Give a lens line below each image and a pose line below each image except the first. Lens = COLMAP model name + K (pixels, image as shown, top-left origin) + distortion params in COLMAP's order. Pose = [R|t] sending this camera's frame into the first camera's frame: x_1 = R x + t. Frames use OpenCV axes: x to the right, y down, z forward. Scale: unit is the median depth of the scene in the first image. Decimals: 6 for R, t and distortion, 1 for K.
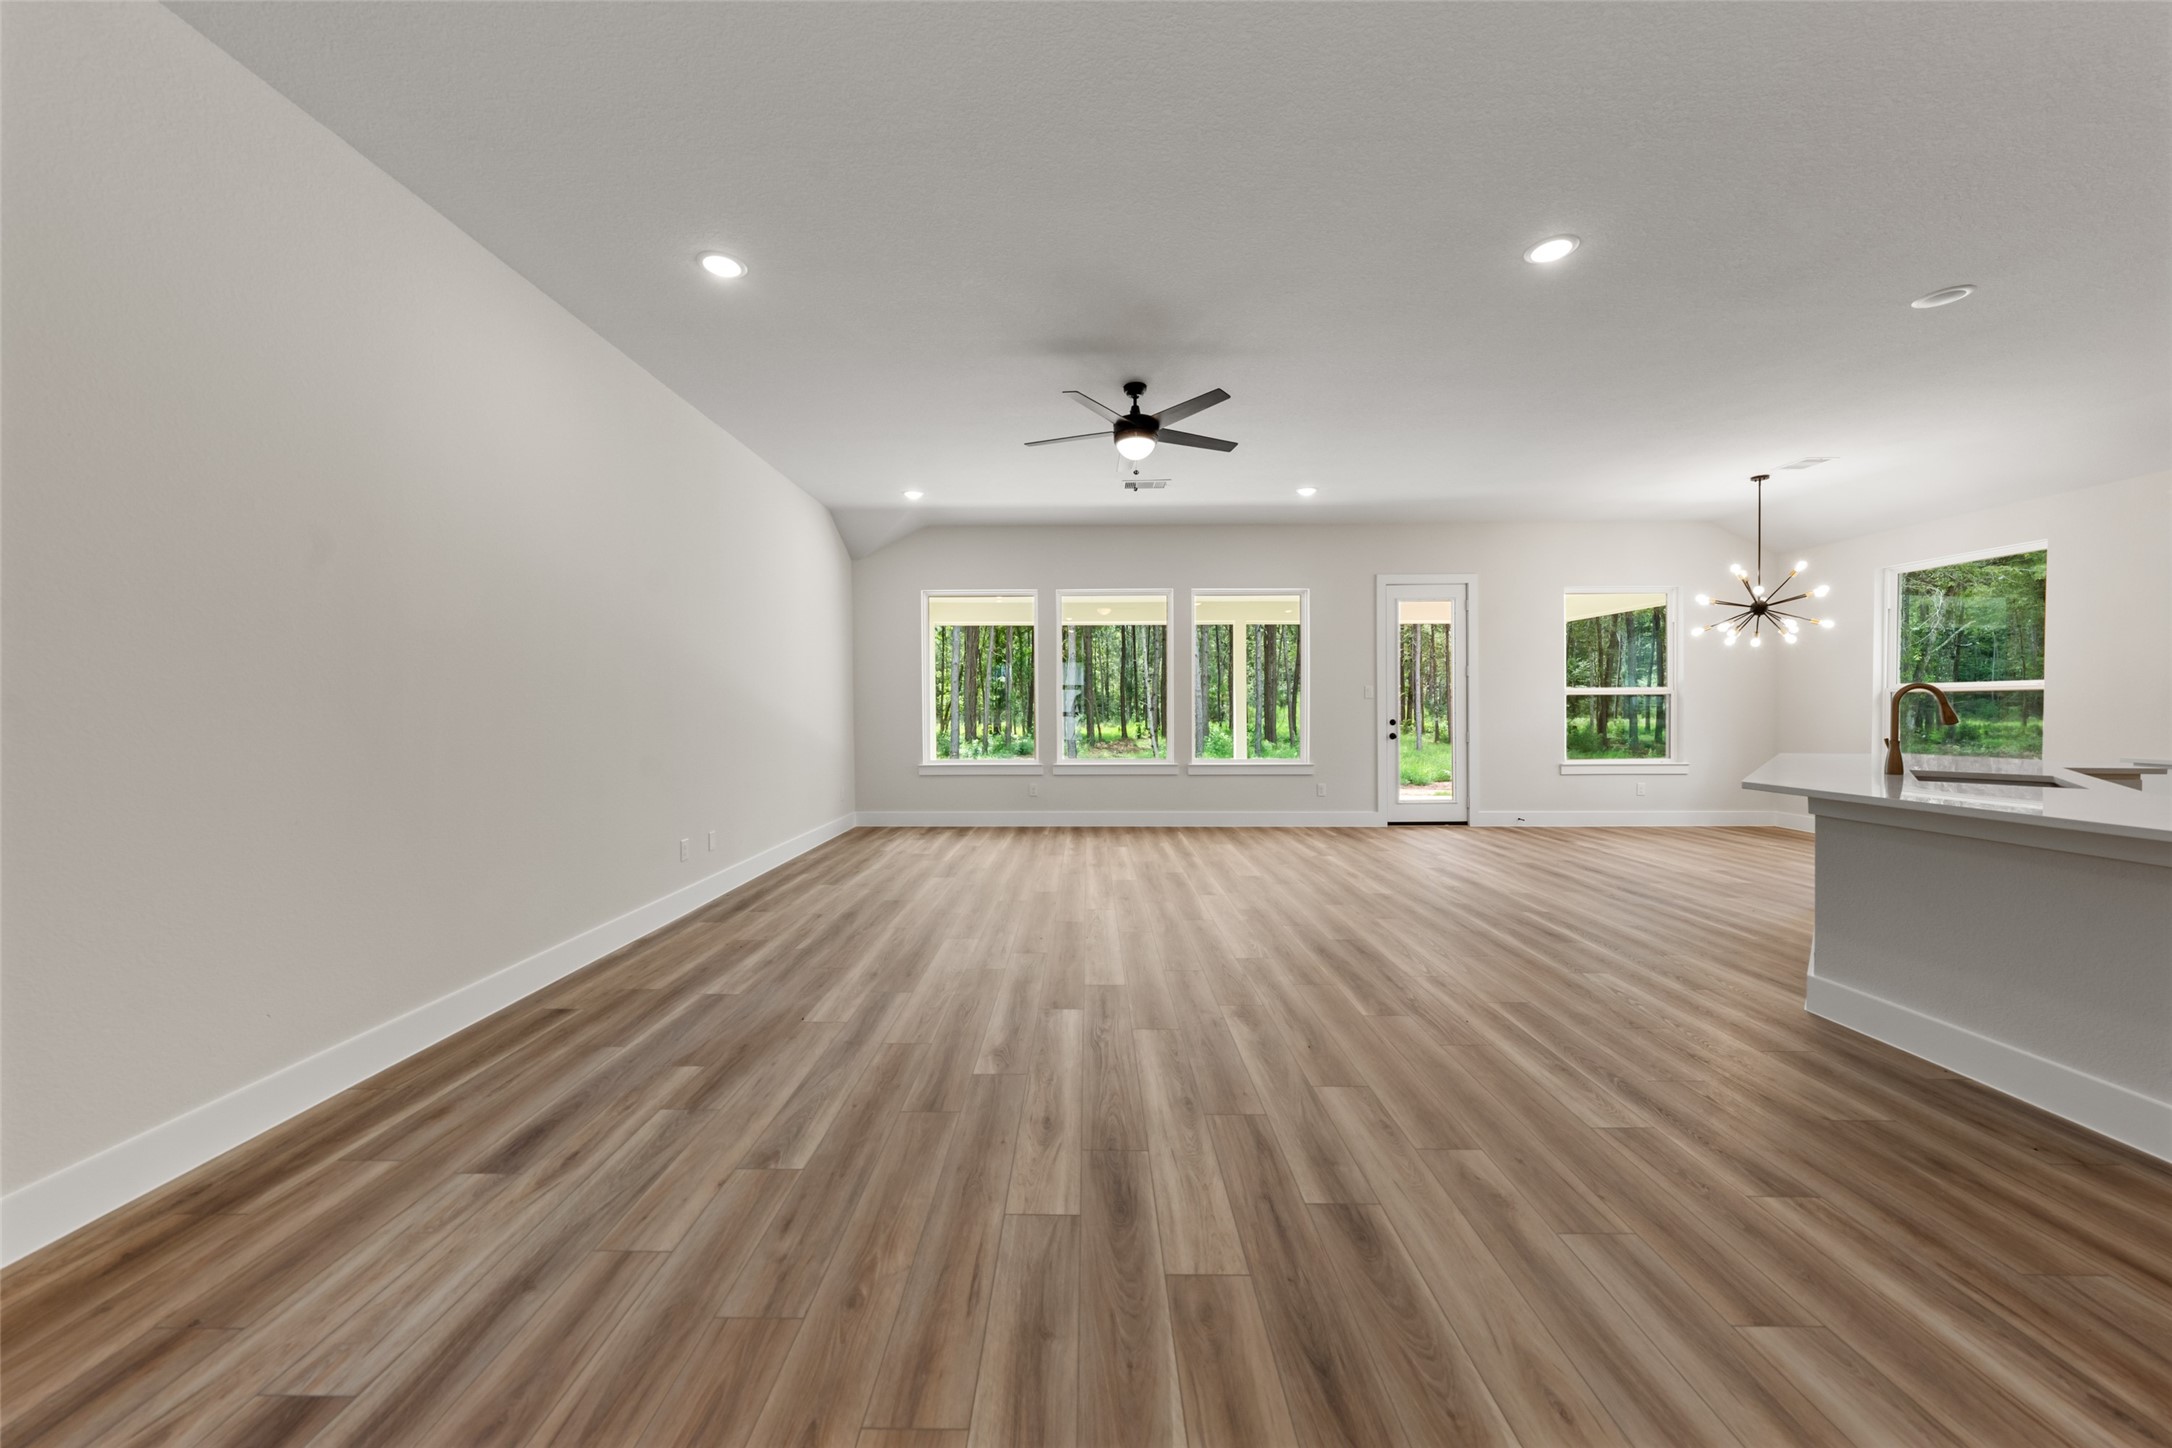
lens RADIAL K [[750.6, 0, 1068.8], [0, 750.6, 714.5], [0, 0, 1]] dist [-0.004024, 0.000516]
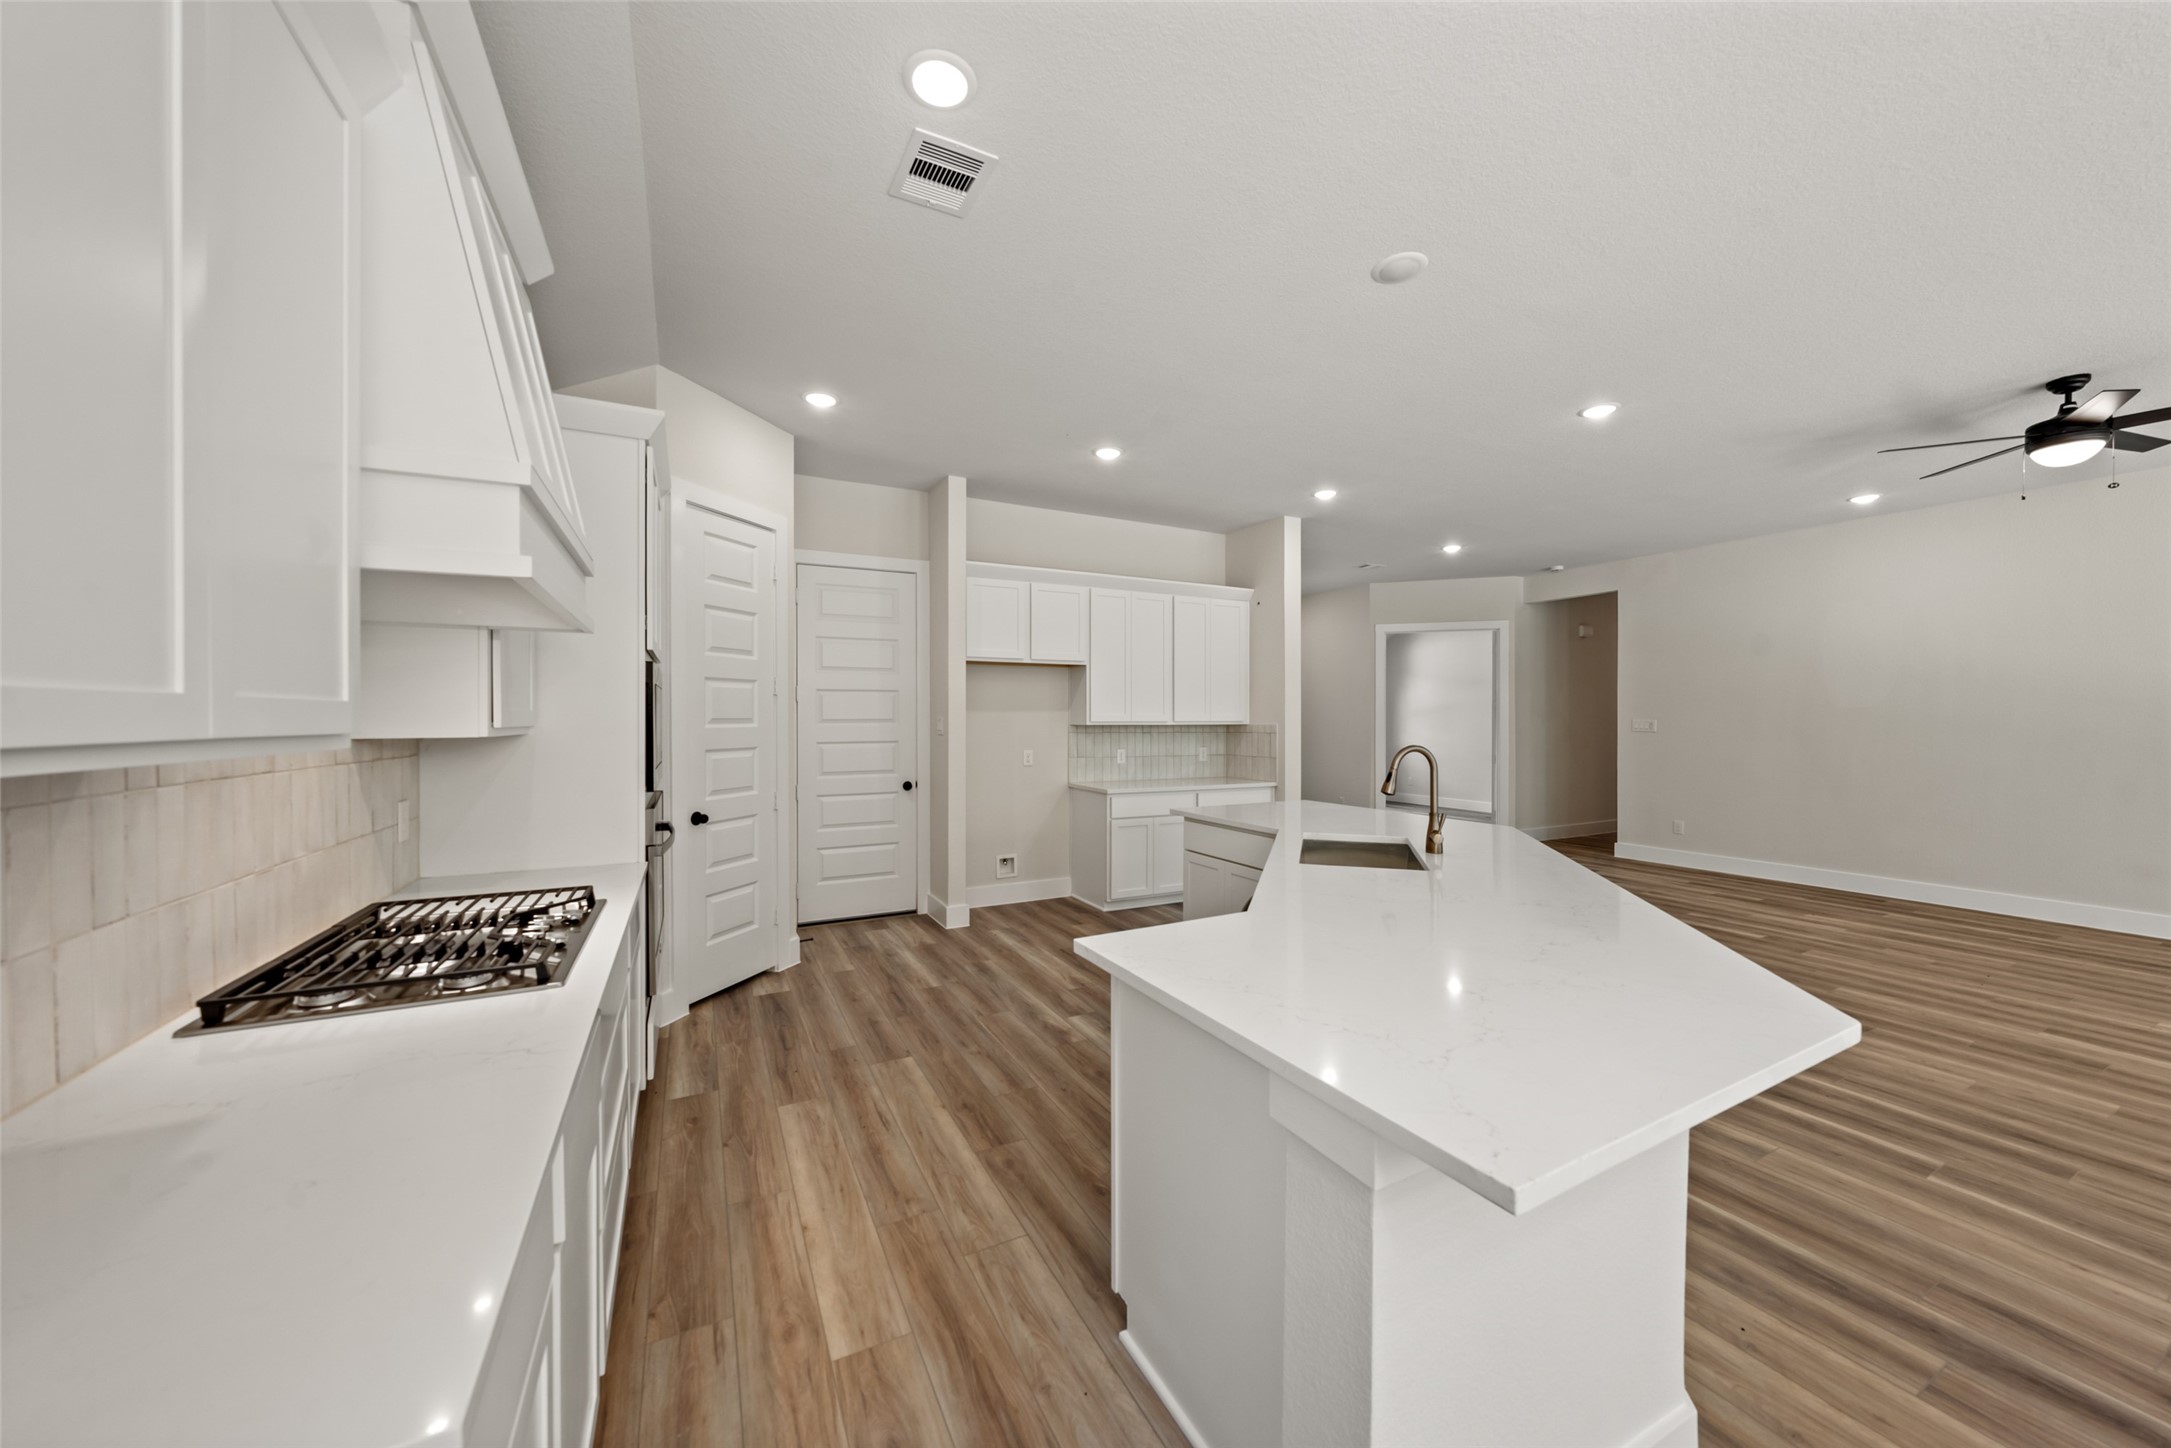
lens RADIAL K [[750.2, 0, 1076.8], [0, 750.2, 722.0], [0, 0, 1]] dist [-0.004024, 0.000516]
pose [[-0.881170, 0.002377, -0.472793, 1.604656], [-0.005236, 0.999877, 0.014787, -0.066279], [0.472770, 0.015505, -0.881050, 1.336889]]
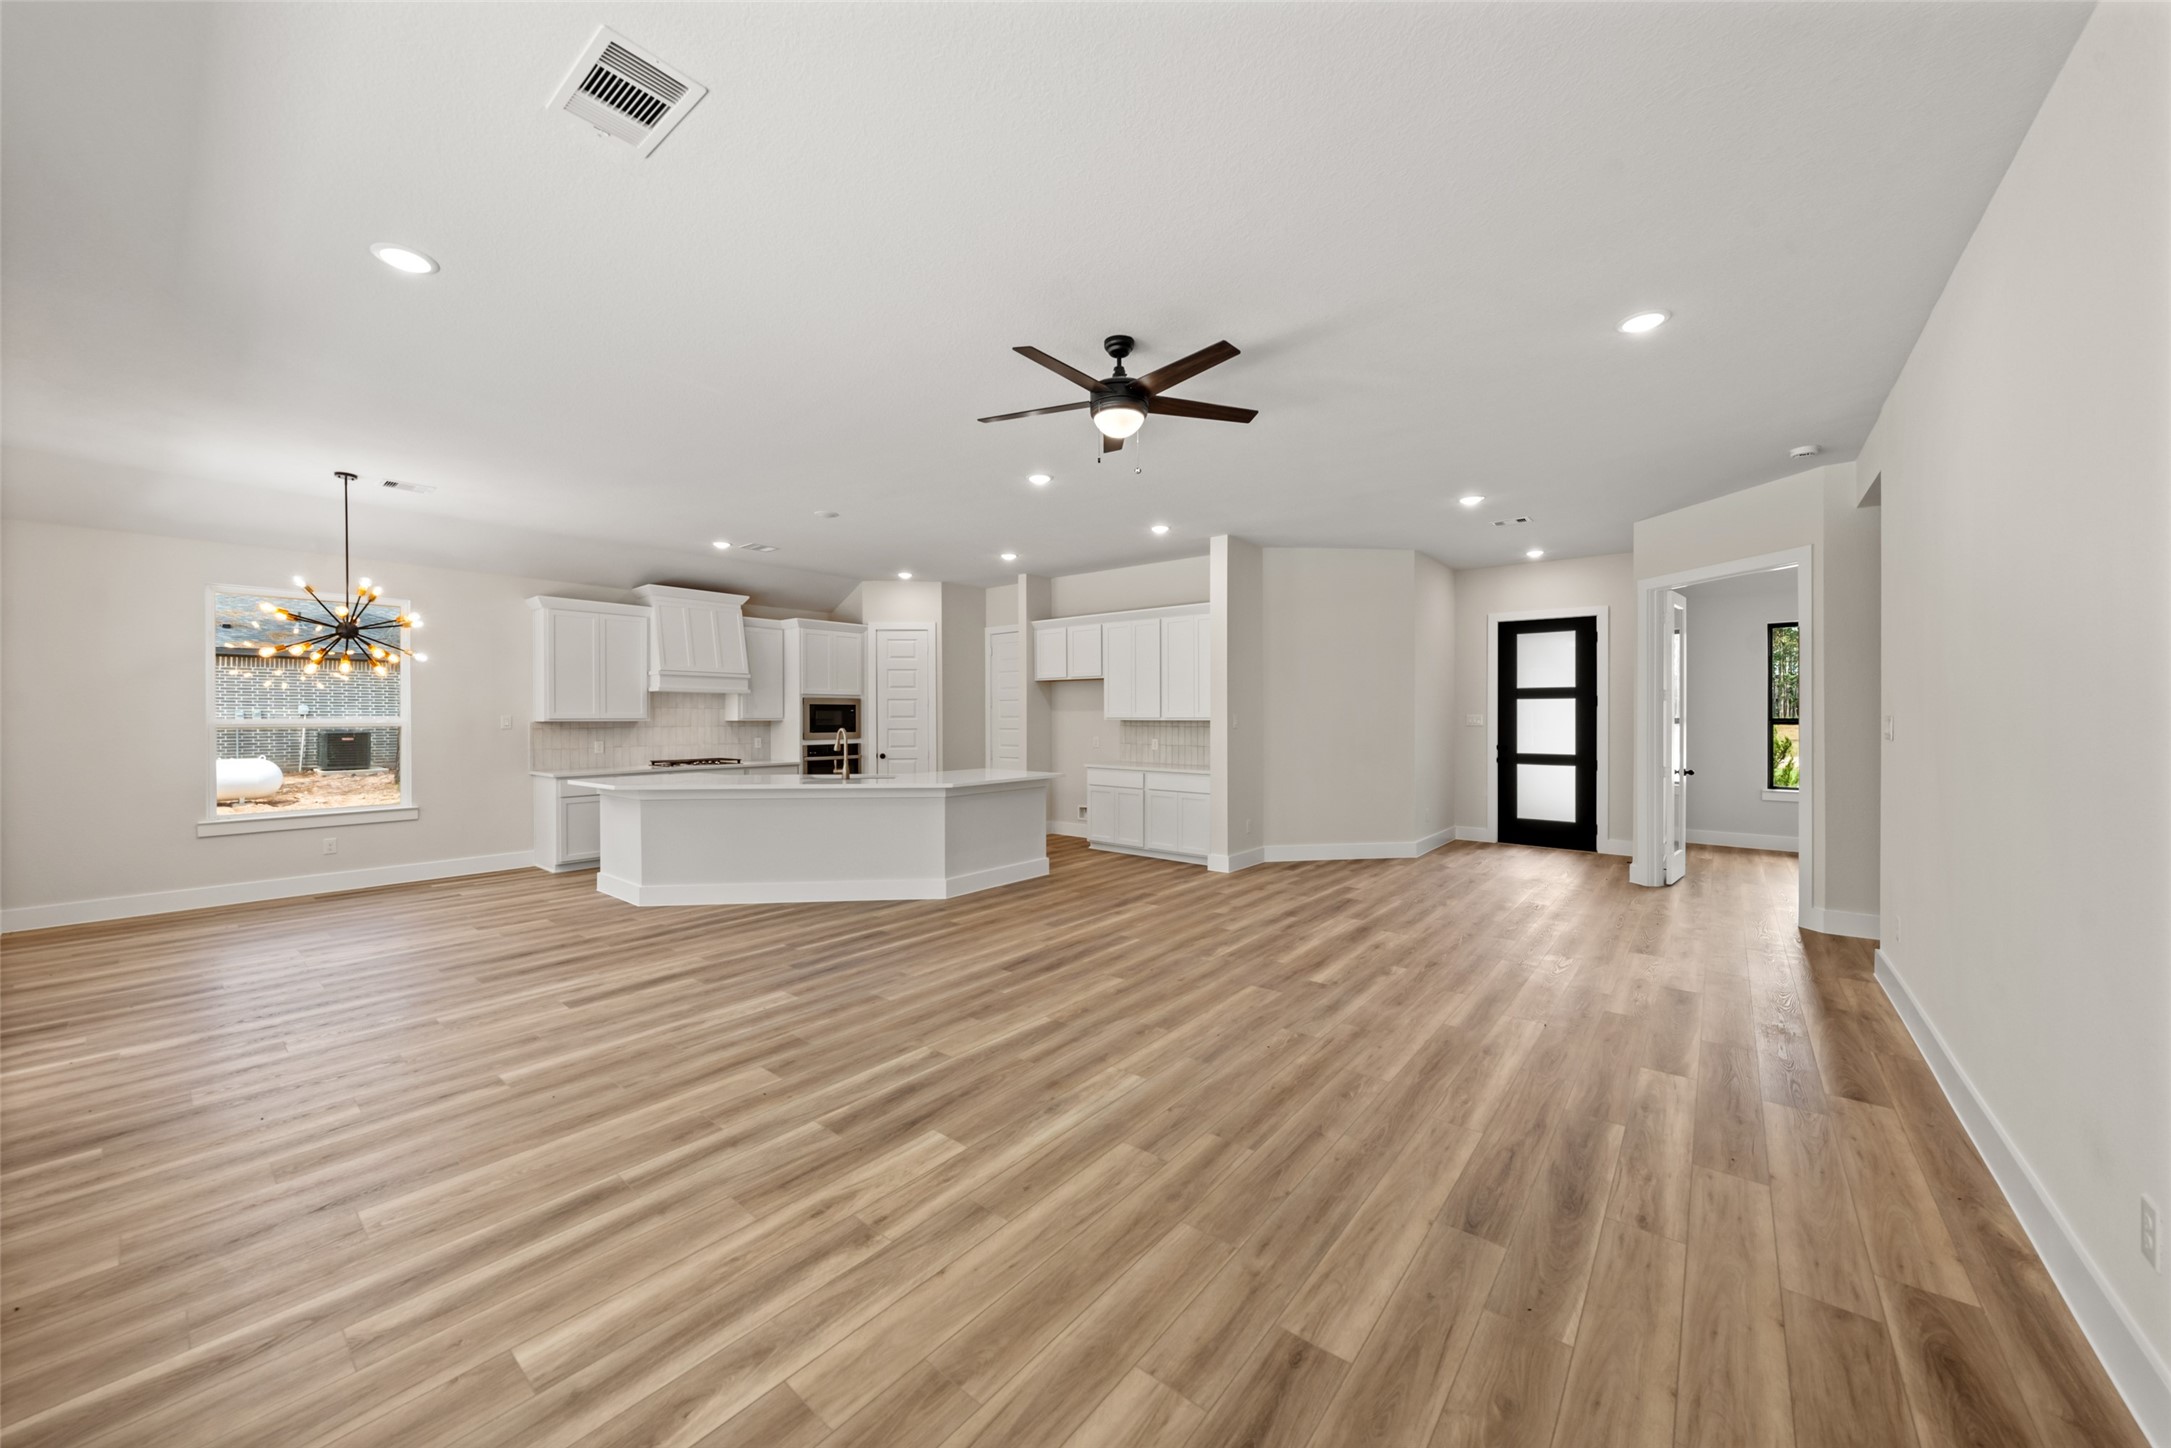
lens RADIAL K [[780.0, 0, 1073.1], [0, 780.0, 713.3], [0, 0, 1]] dist [-0.001451, -0.000063]
pose [[-0.784810, 0.003903, 0.619724, -0.403650], [0.009465, 0.999939, 0.005689, -0.071410], [-0.619664, 0.010330, -0.784799, 1.826274]]
